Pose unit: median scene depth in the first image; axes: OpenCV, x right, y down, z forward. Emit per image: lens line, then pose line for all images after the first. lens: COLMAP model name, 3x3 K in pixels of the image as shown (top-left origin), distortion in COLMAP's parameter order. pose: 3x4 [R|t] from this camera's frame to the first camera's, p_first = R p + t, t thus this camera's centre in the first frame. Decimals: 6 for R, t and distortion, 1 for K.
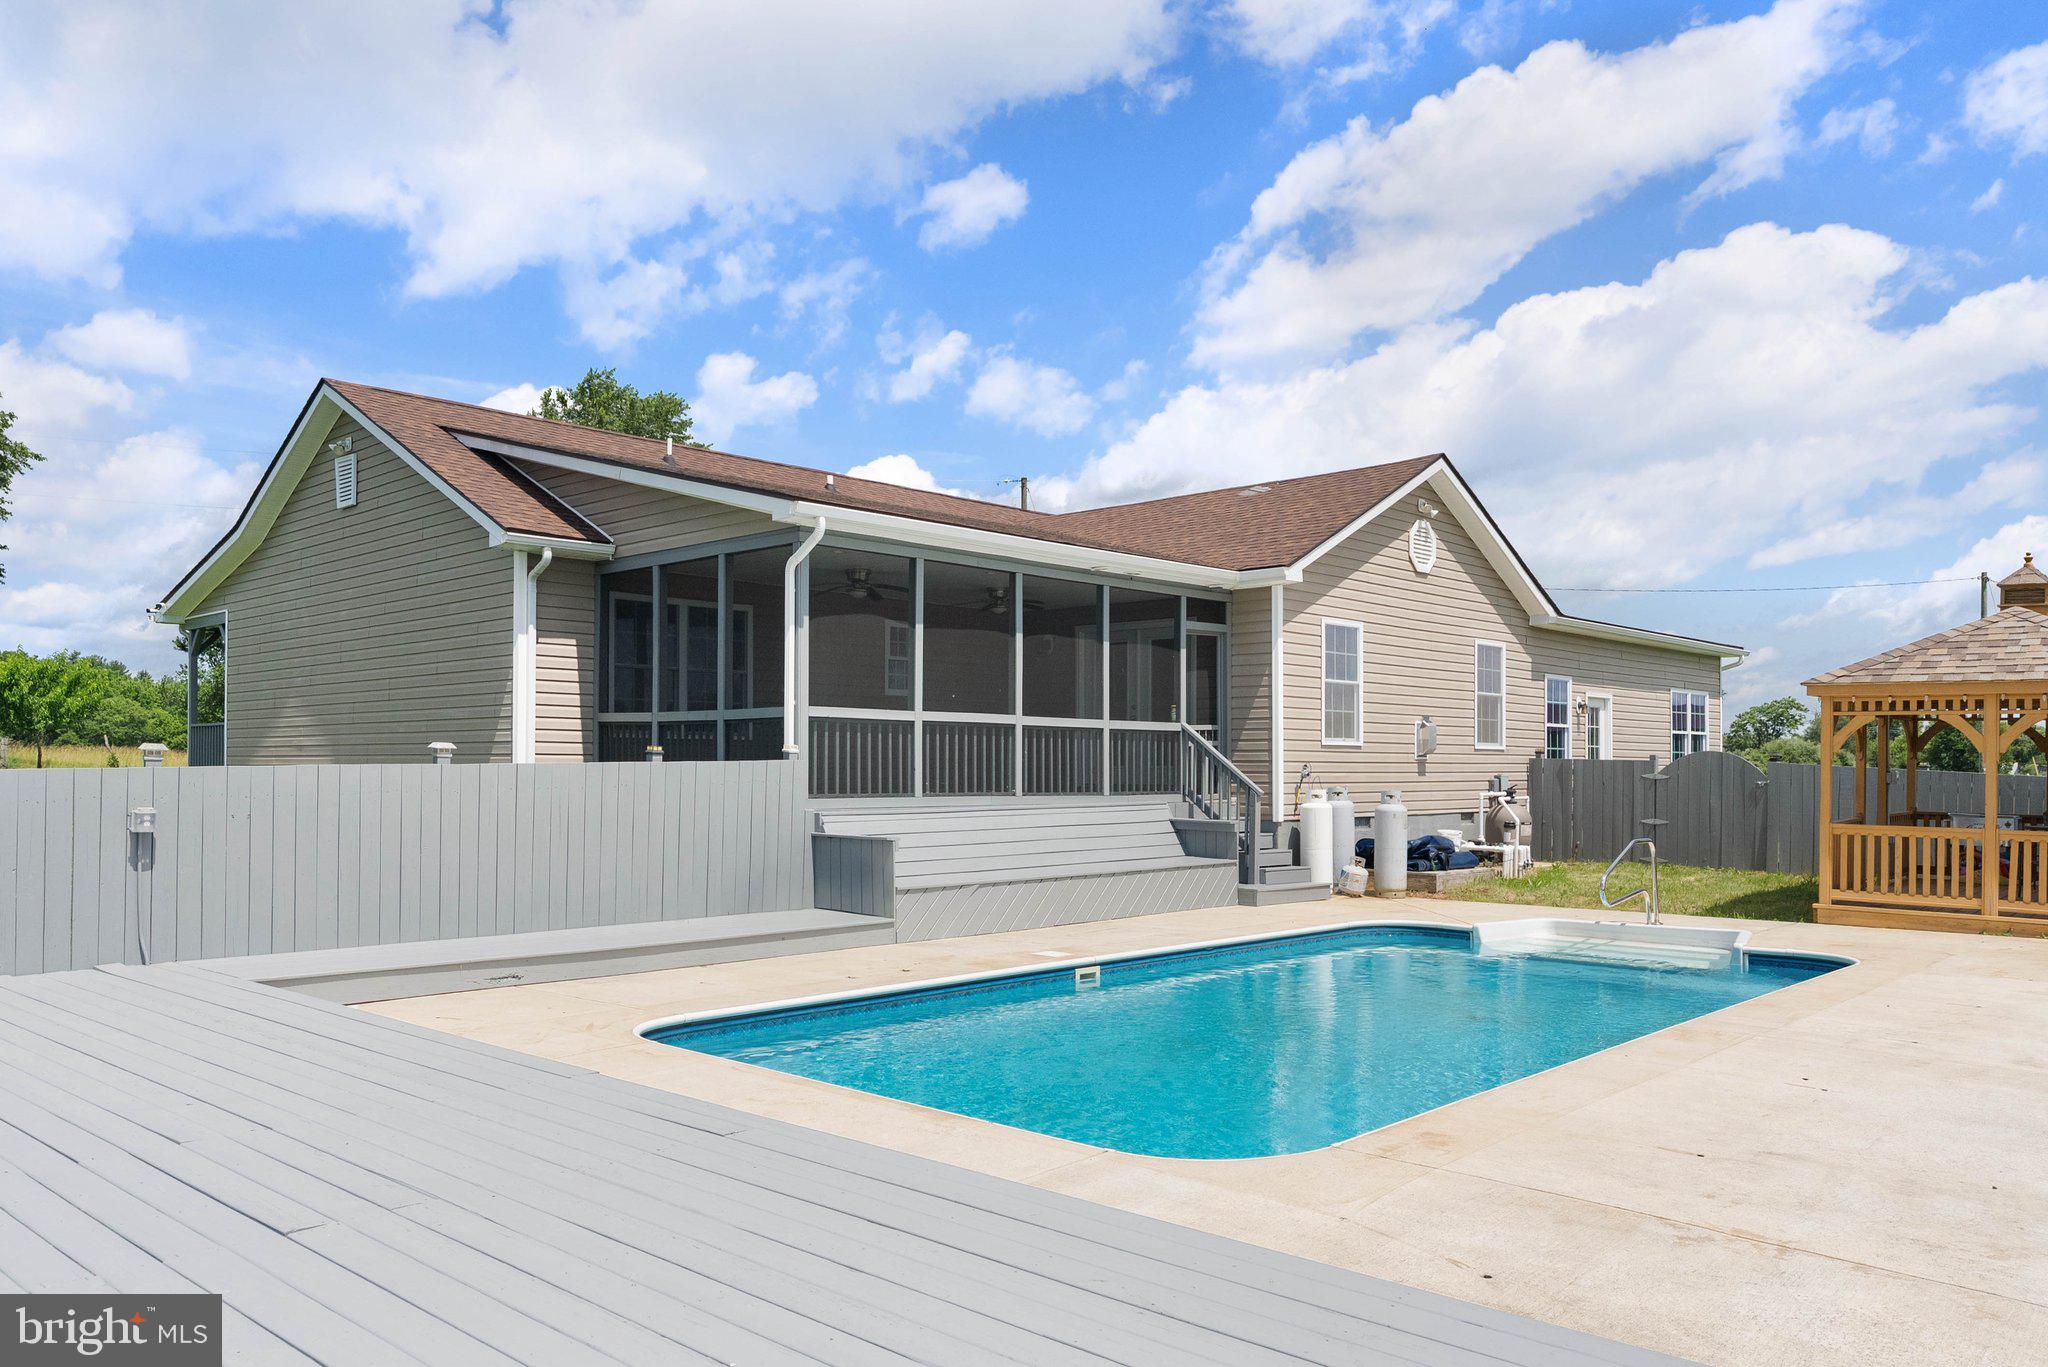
lens RADIAL K [[1498.7, 0, 1051.3], [0, 1498.7, 768.8], [0, 0, 1]] dist [0.008673, 0.011329]
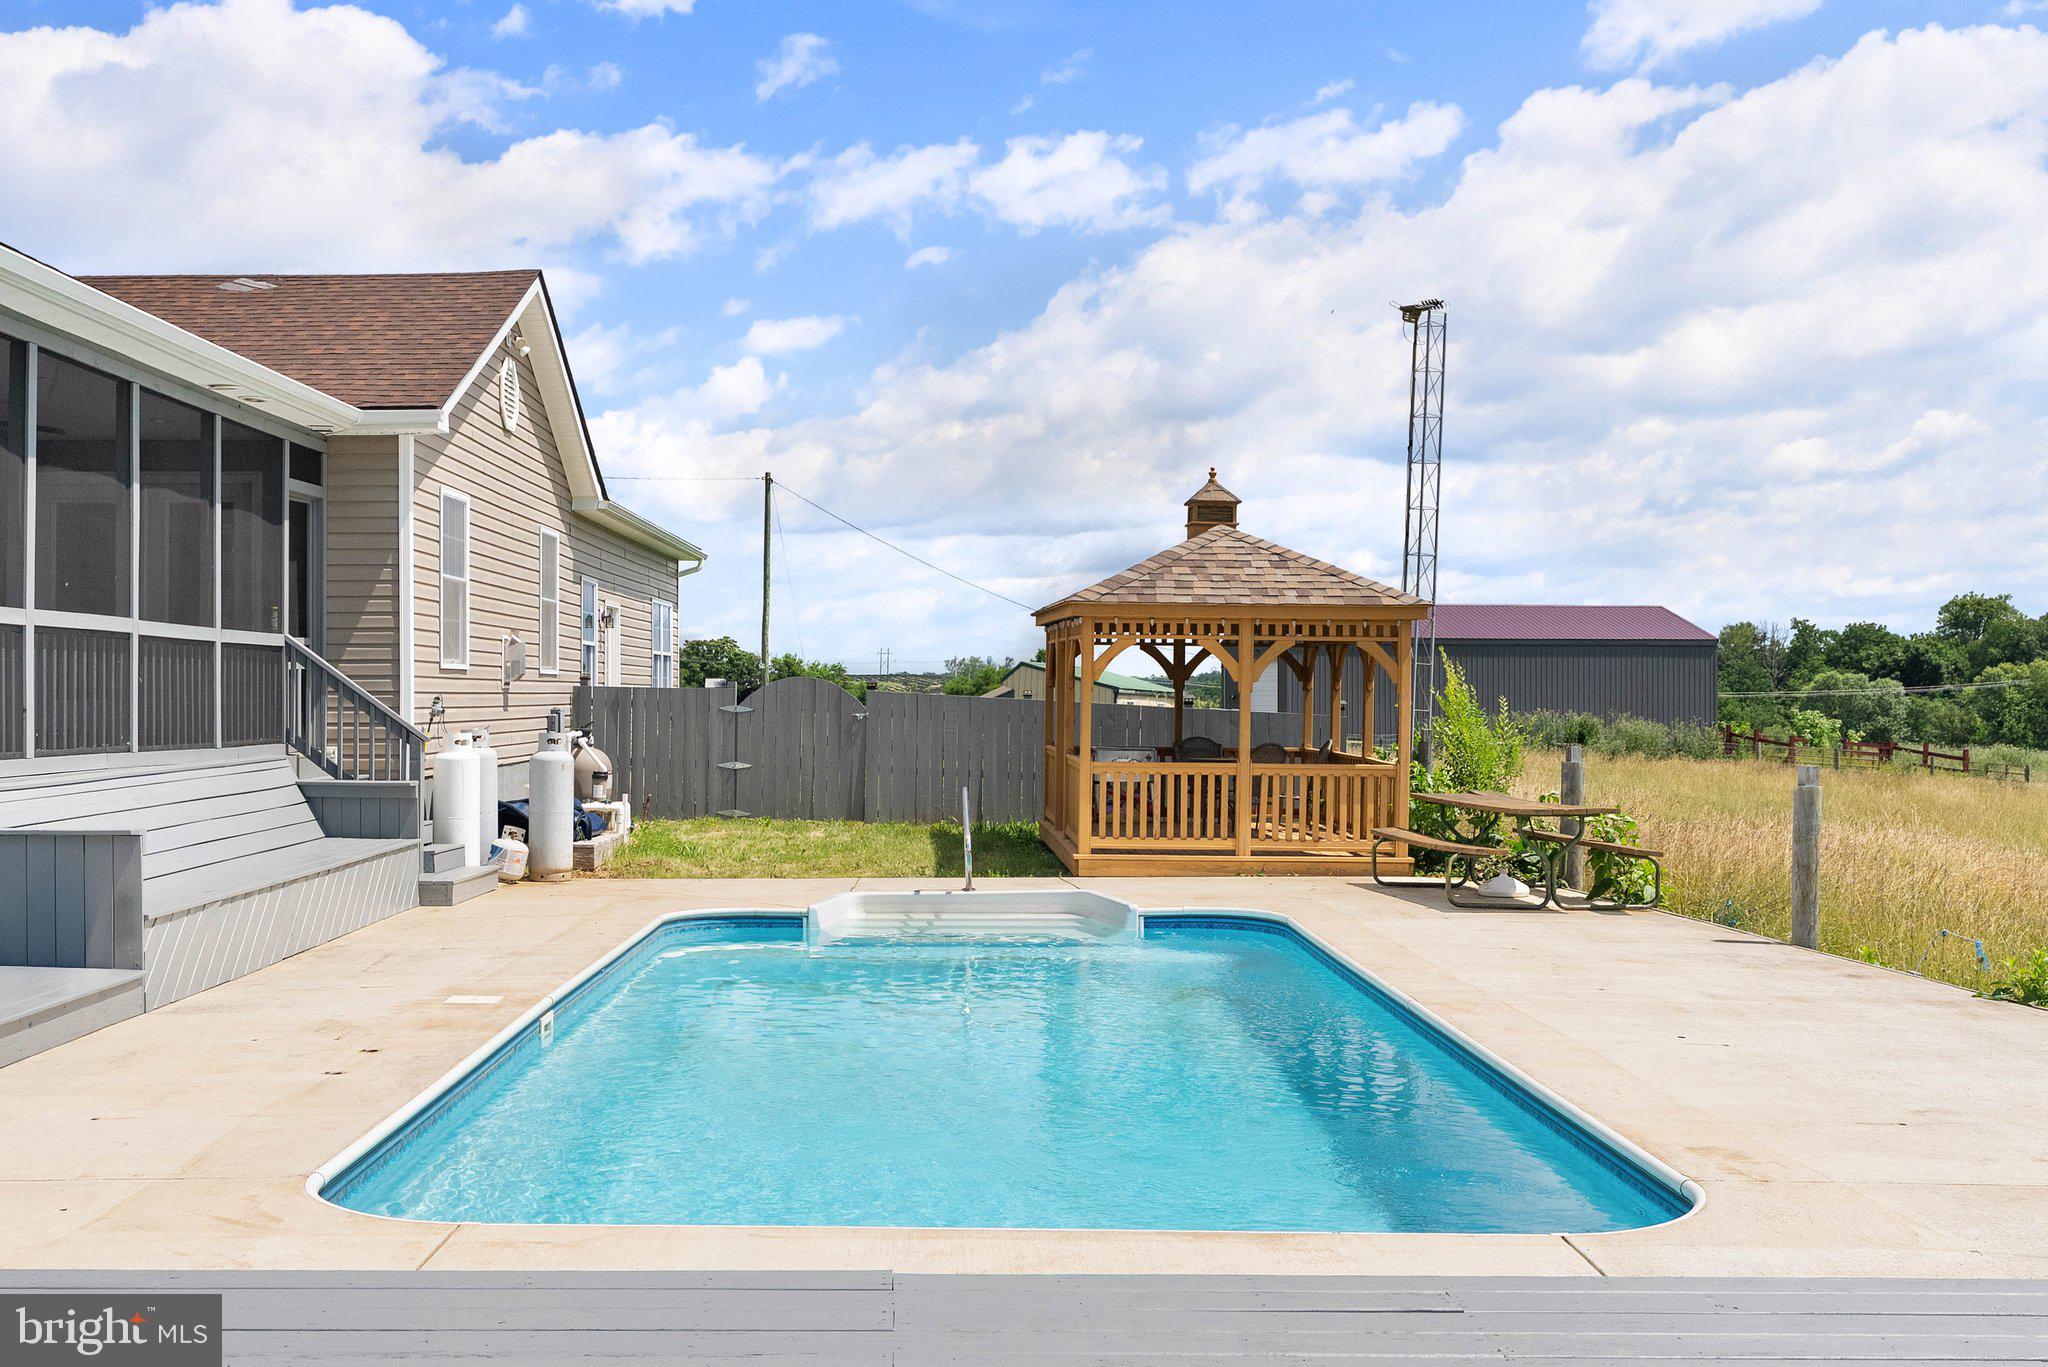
lens RADIAL K [[1998.6, 0, 1006.2], [0, 1998.6, 697.4], [0, 0, 1]] dist [0.050774, 0.000000]
pose [[0.752534, -0.005269, 0.658533, -0.251645], [0.005192, 0.999984, 0.002068, -0.003244], [-0.658533, 0.001863, 0.752549, 0.135399]]
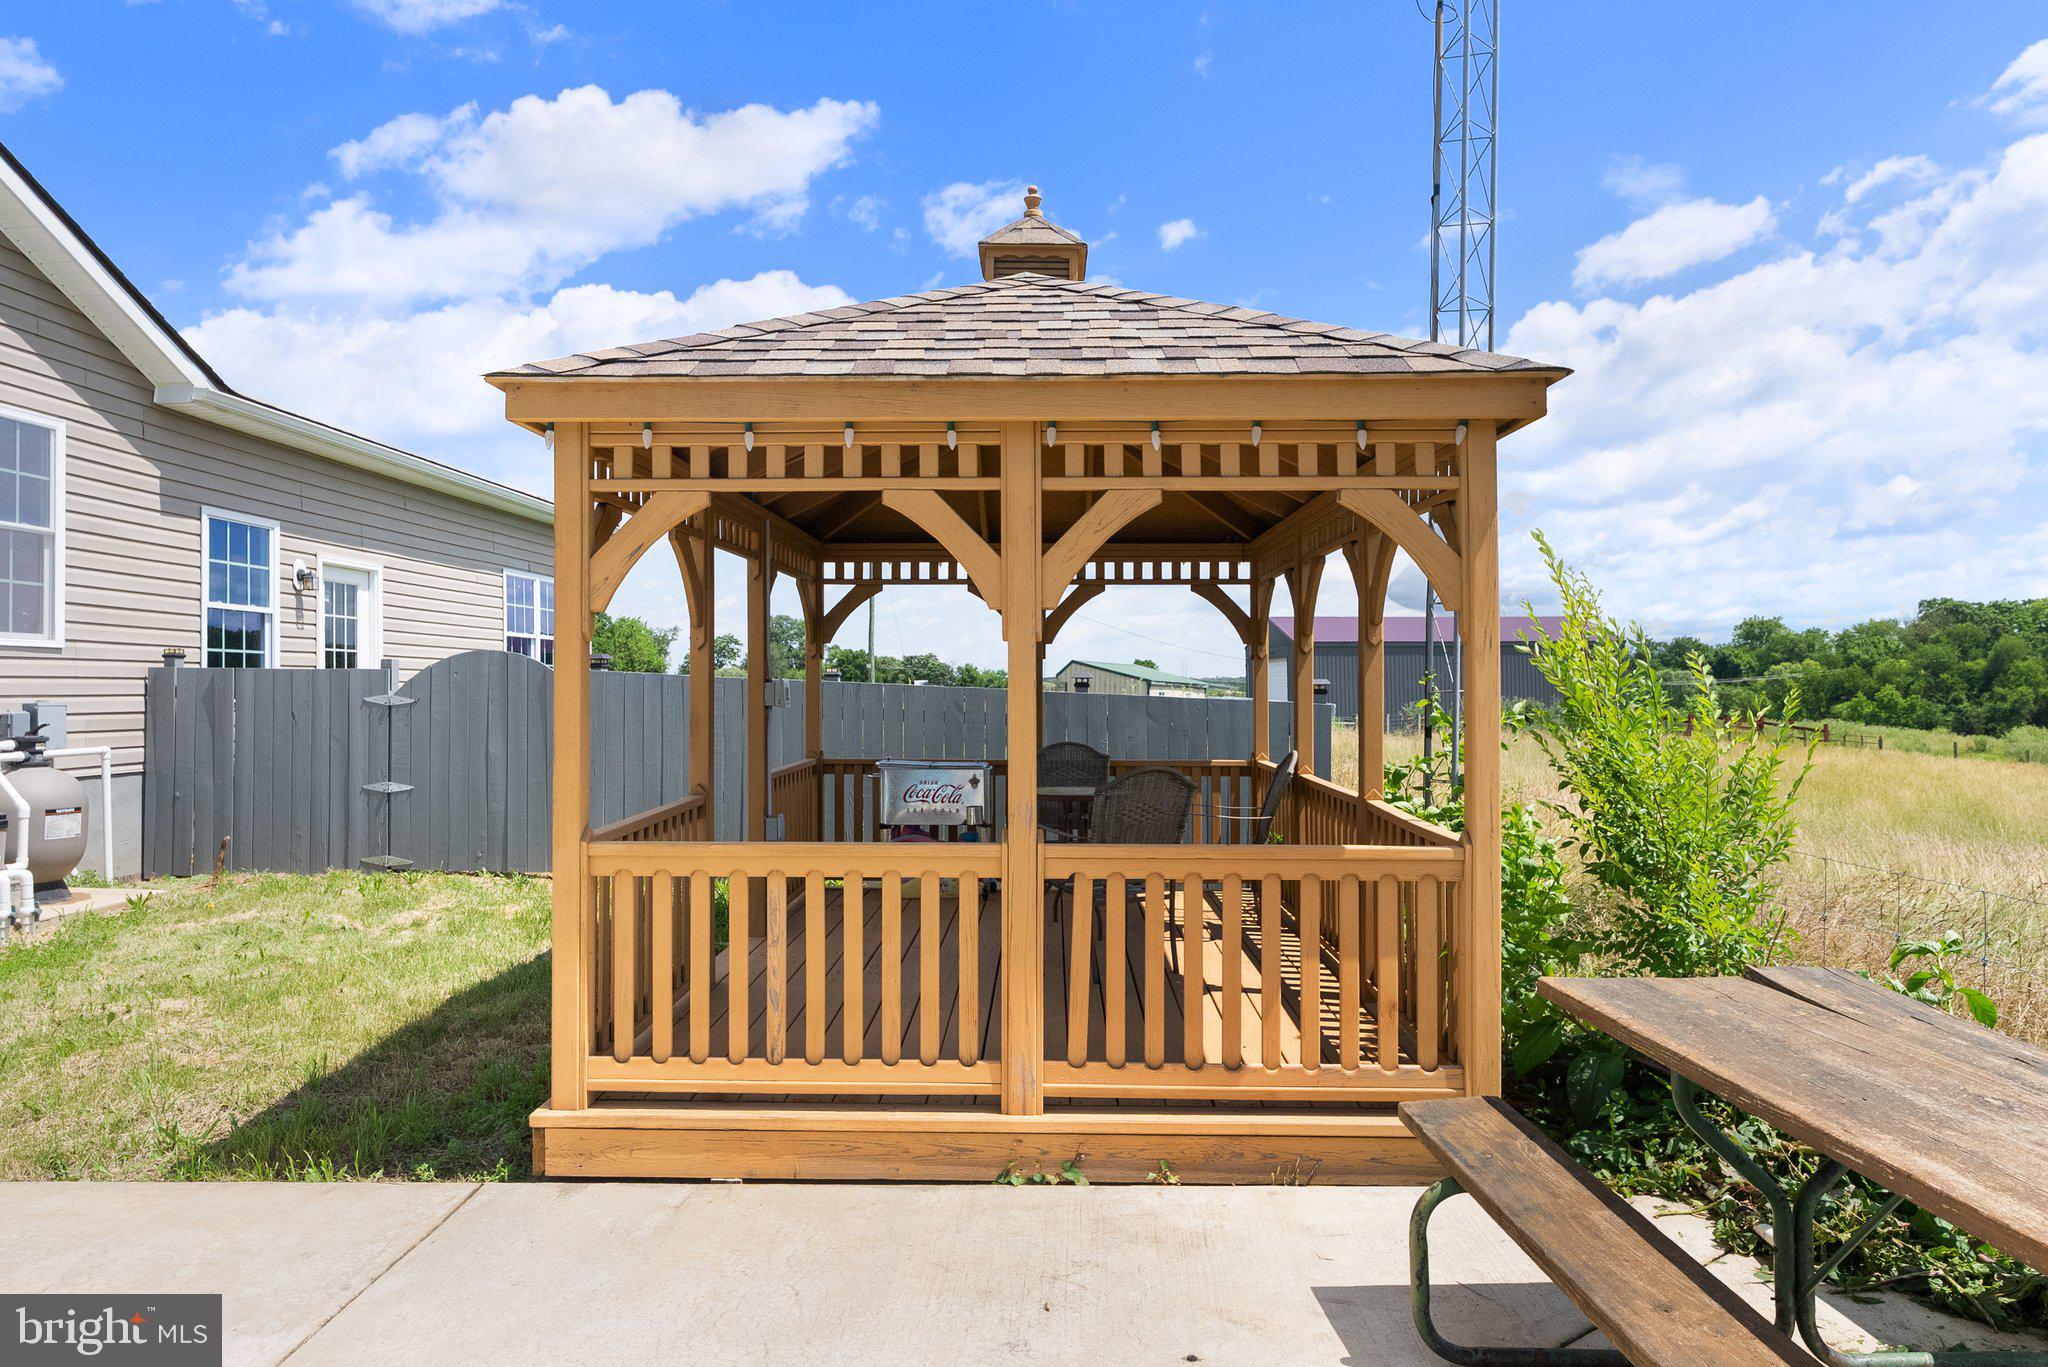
lens RADIAL K [[1208.0, 0, 1081.1], [0, 1208.0, 625.2], [0, 0, 1]] dist [-0.000098, 0.001745]
pose [[0.781187, 0.022646, 0.623887, 0.388418], [0.014267, 0.998433, -0.054105, 0.005961], [-0.624135, 0.051167, 0.779640, 0.650253]]
